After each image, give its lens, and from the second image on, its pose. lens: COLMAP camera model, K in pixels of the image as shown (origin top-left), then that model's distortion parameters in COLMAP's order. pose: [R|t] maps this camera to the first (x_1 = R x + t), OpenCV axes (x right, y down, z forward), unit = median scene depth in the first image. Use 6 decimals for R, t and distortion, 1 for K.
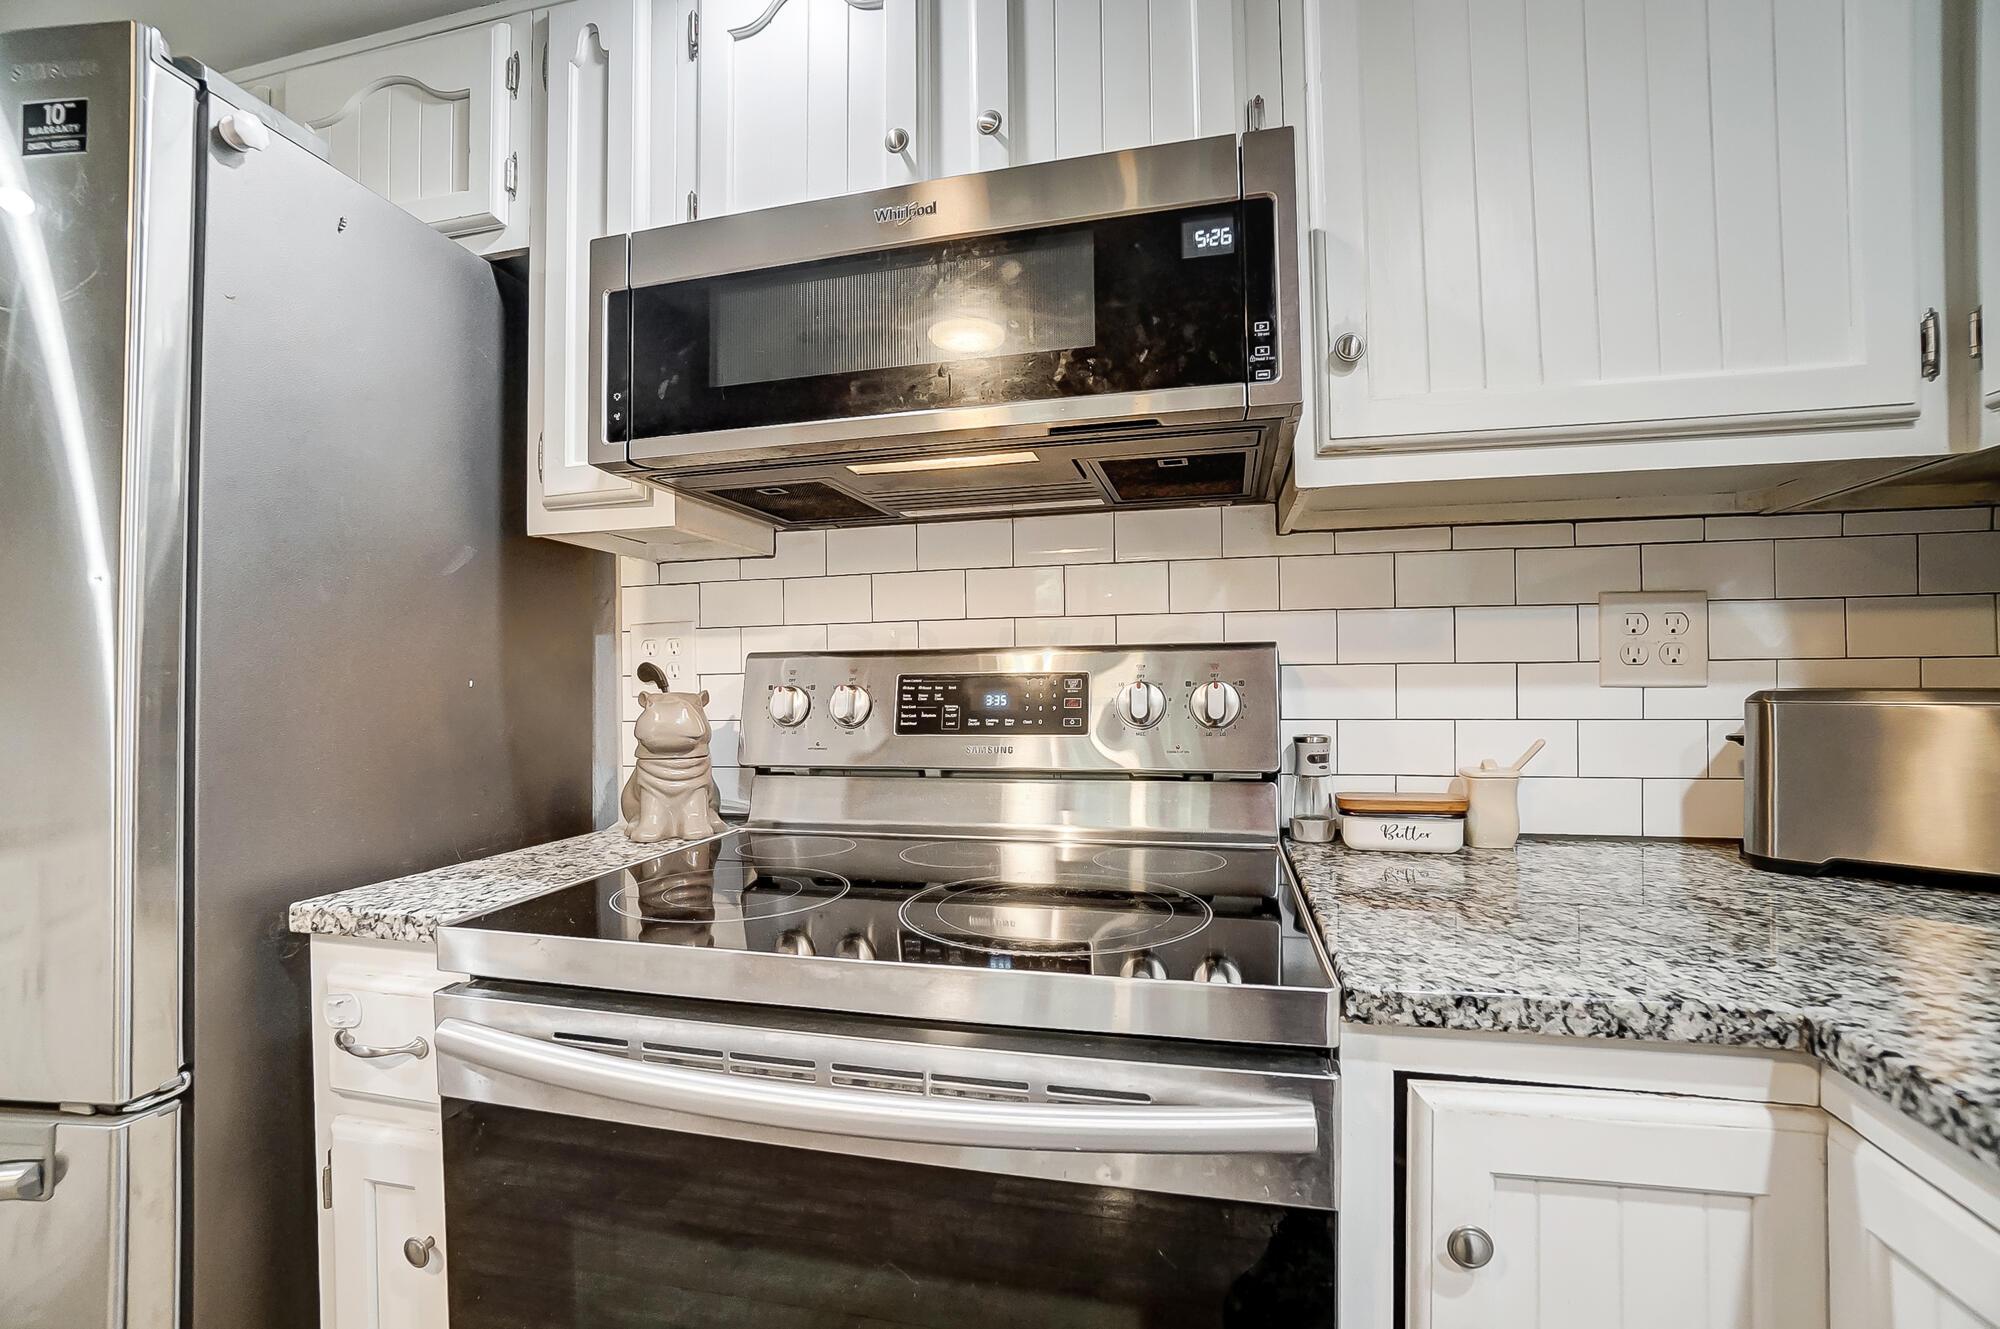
lens RADIAL K [[890.1, 0, 995.1], [0, 890.1, 669.9], [0, 0, 1]] dist [-0.031738, 0.001432]
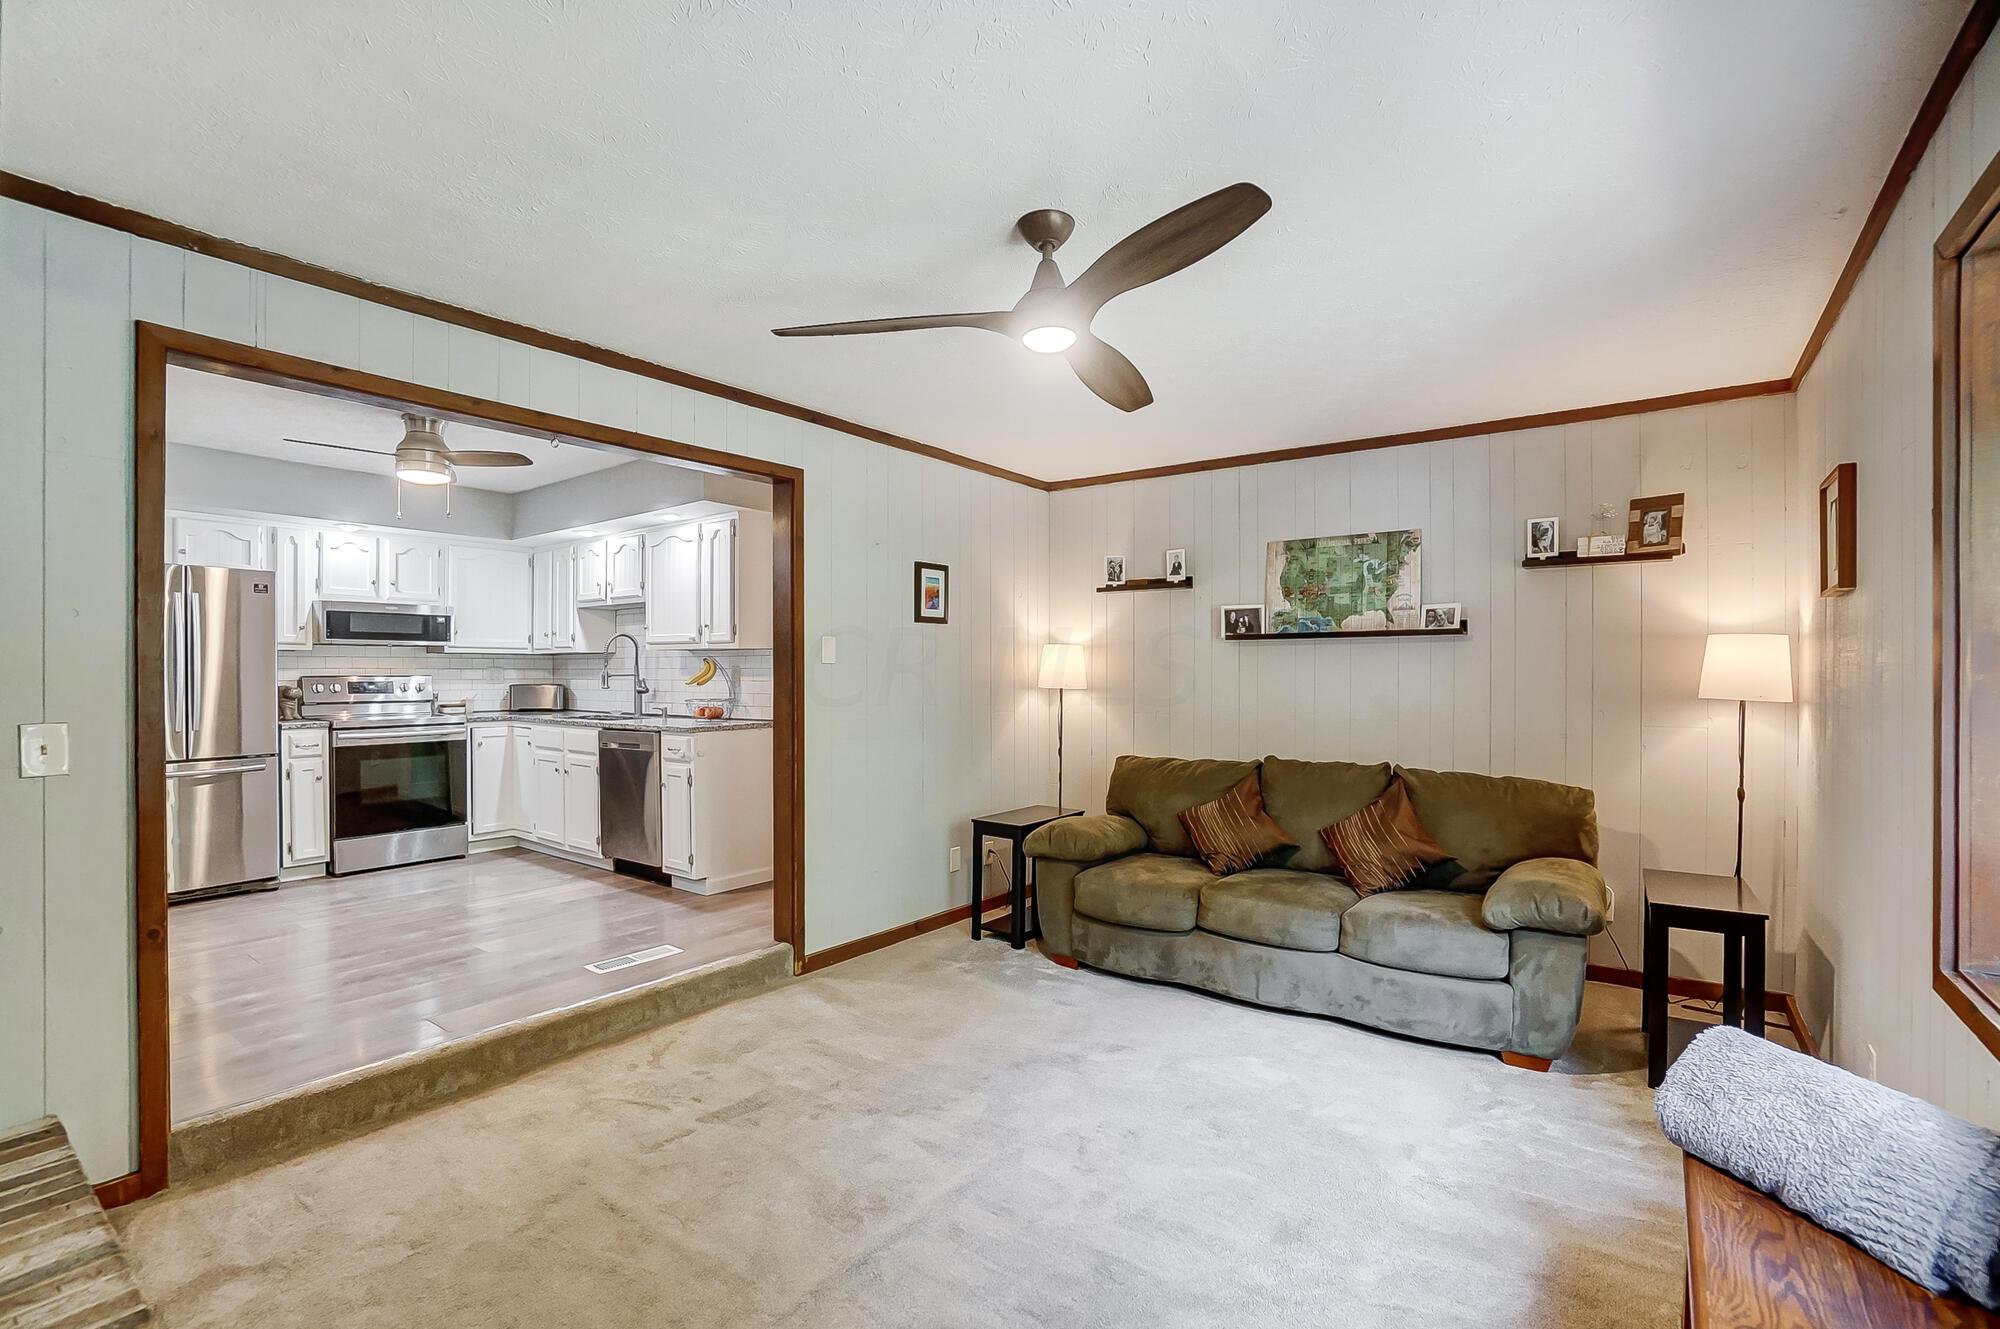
lens RADIAL K [[890.1, 0, 969.9], [0, 890.1, 674.6], [0, 0, 1]] dist [-0.031738, 0.001432]
pose [[0.405557, 0.007687, 0.914037, -3.315792], [-0.021502, 0.999768, 0.001133, -0.116040], [-0.913817, -0.020113, 0.405628, -4.246399]]
